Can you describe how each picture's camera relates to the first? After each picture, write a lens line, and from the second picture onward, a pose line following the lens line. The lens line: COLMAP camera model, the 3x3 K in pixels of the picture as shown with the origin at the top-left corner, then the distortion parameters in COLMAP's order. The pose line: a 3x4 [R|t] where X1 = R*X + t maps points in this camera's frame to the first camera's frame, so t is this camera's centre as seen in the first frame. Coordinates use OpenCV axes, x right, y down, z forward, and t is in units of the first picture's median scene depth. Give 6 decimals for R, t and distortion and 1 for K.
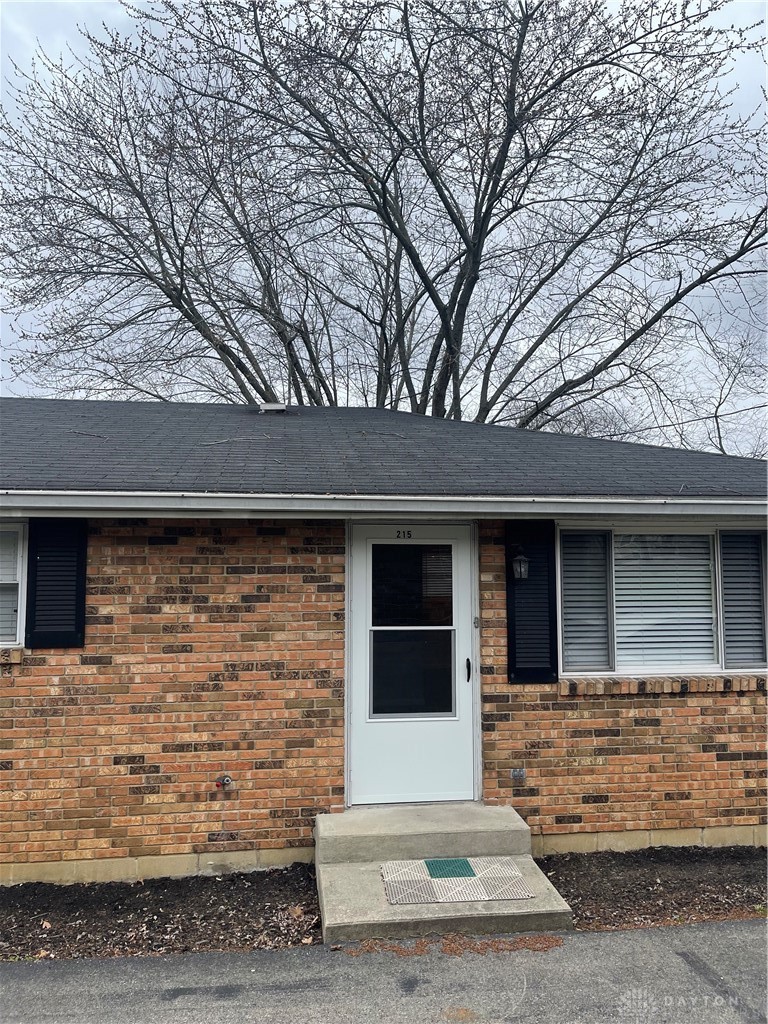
lens RADIAL K [[763.4, 0, 381.5], [0, 763.4, 522.5], [0, 0, 1]] dist [0.051419, -0.060372]
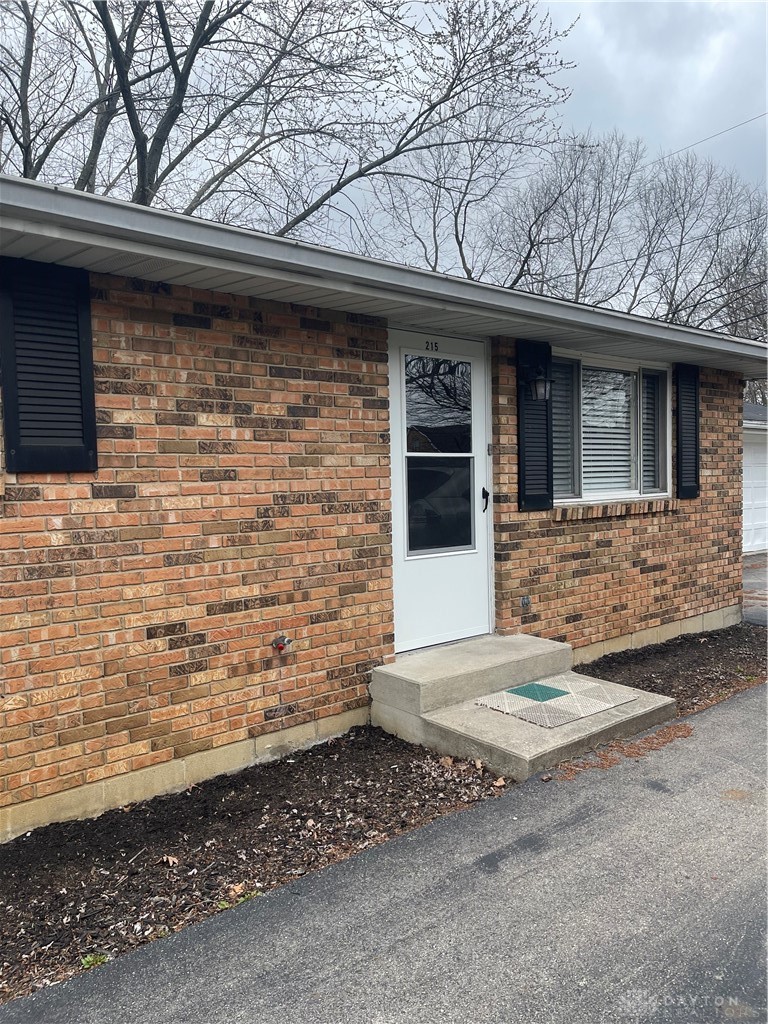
lens RADIAL K [[763.4, 0, 381.5], [0, 763.4, 522.5], [0, 0, 1]] dist [0.051419, -0.060372]
pose [[0.837861, -0.047952, 0.543773, -0.532082], [-0.015565, 0.993631, 0.111605, 0.125568], [-0.545661, -0.101973, 0.831779, 0.307917]]
